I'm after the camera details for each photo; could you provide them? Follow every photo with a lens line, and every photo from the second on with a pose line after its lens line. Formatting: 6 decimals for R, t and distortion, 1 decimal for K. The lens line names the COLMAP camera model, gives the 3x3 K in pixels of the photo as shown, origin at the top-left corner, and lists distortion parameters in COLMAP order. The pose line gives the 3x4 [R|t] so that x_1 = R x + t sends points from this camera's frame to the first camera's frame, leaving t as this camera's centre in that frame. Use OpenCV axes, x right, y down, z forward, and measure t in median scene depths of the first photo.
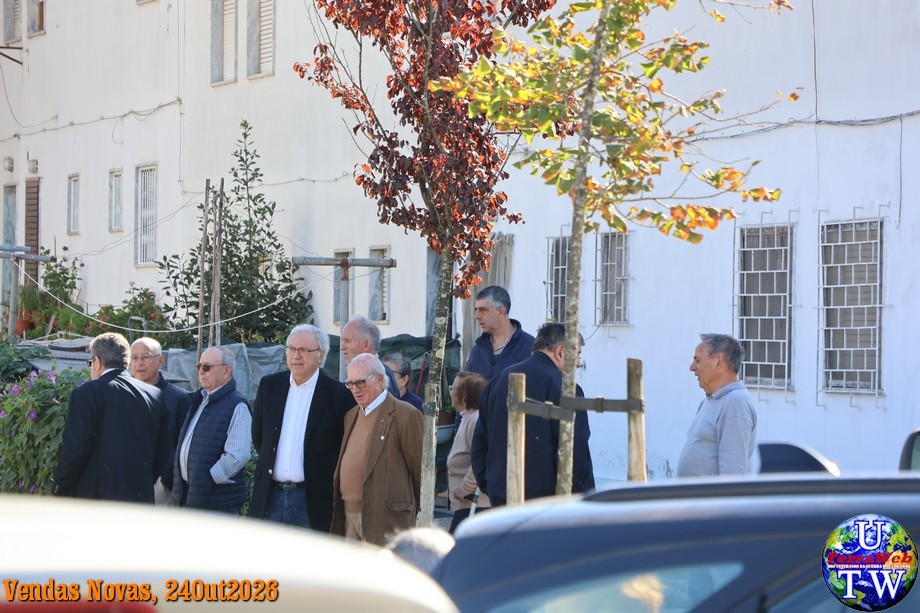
lens RADIAL K [[4822.3, 0, 460.0], [0, 4822.3, 306.5], [0, 0, 1]] dist [2.446532, -13.829097]
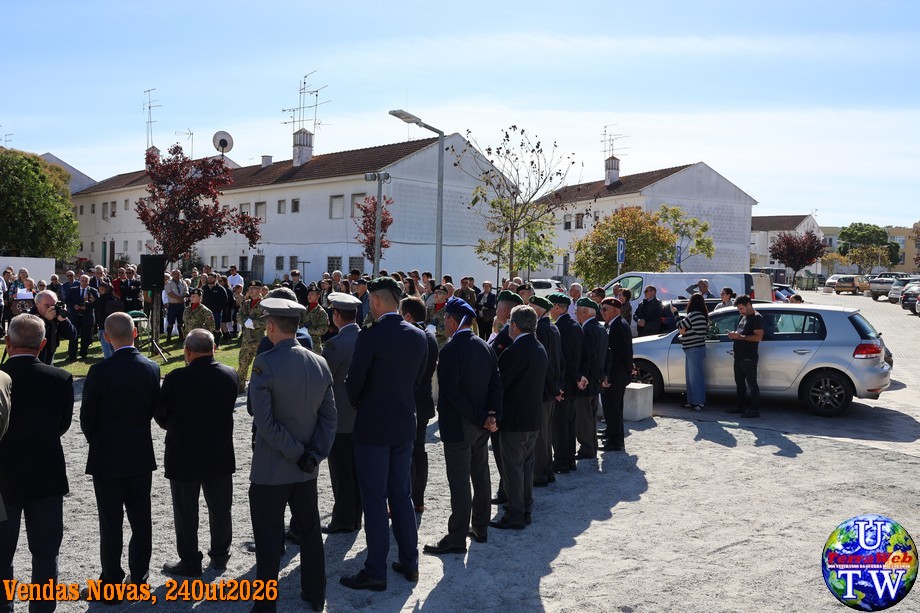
lens RADIAL K [[817.9, 0, 460.0], [0, 817.9, 306.5], [0, 0, 1]] dist [-0.133127, 0.135281]
pose [[0.871368, -0.008438, 0.490558, -0.359253], [-0.019261, 0.998493, 0.051389, -0.009207], [-0.490252, -0.054227, 0.869892, -0.098359]]
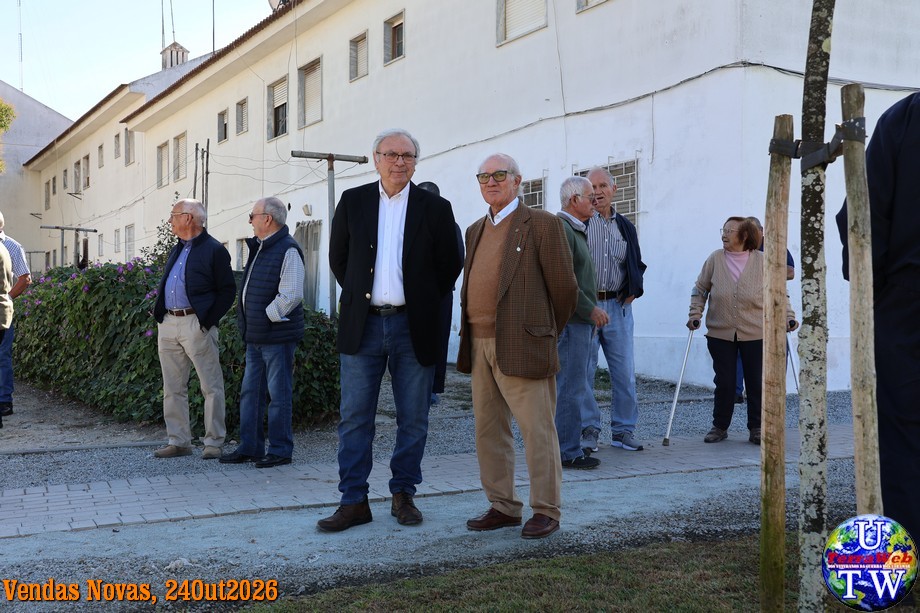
lens RADIAL K [[1061.7, 0, 460.0], [0, 1061.7, 306.5], [0, 0, 1]] dist [-0.007925, 0.304846]
pose [[0.968680, -0.011958, 0.248025, -0.056323], [0.012446, 0.999922, -0.000398, 0.029151], [-0.248001, 0.003472, 0.968754, 0.647520]]
